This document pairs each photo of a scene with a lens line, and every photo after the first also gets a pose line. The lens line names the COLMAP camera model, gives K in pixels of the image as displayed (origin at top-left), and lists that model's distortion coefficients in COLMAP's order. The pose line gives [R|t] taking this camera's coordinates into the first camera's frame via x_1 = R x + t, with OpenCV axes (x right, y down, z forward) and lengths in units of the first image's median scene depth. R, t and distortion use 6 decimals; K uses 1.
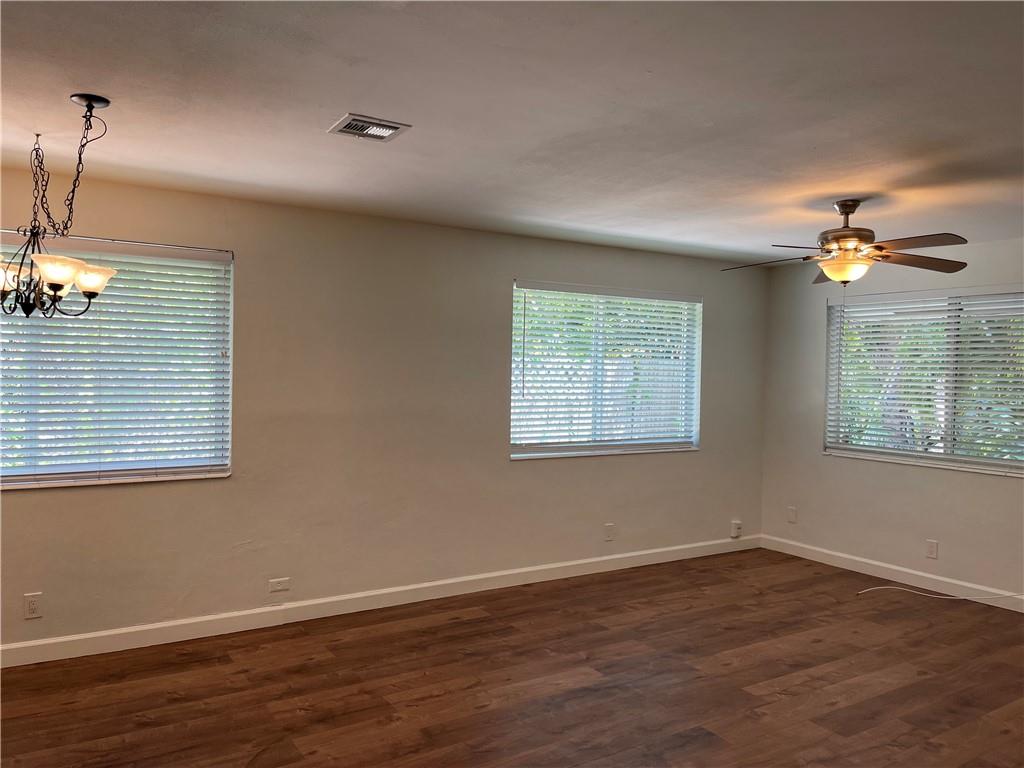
lens RADIAL K [[789.2, 0, 511.8], [0, 789.2, 390.1], [0, 0, 1]] dist [0.046238, -0.069418]
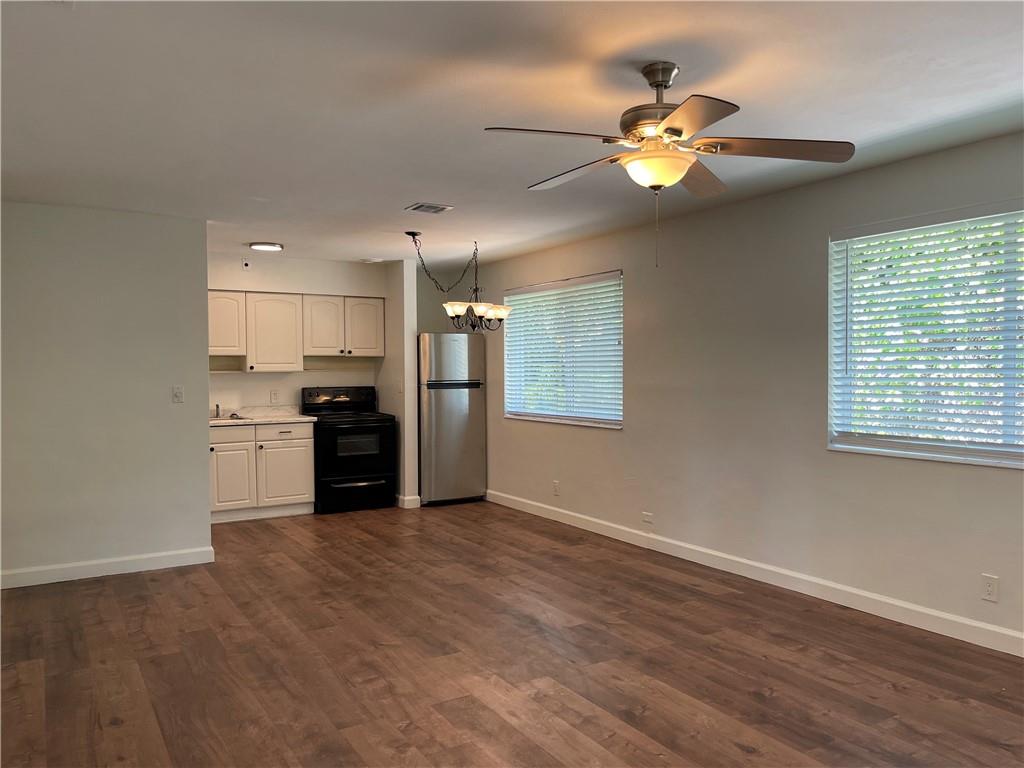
lens RADIAL K [[789.2, 0, 518.4], [0, 789.2, 380.8], [0, 0, 1]] dist [0.046238, -0.069418]
pose [[-0.032004, -0.002530, -0.999485, 1.022215], [-0.022636, 0.999742, -0.001806, 0.028368], [0.999231, 0.022567, -0.032053, 0.831429]]
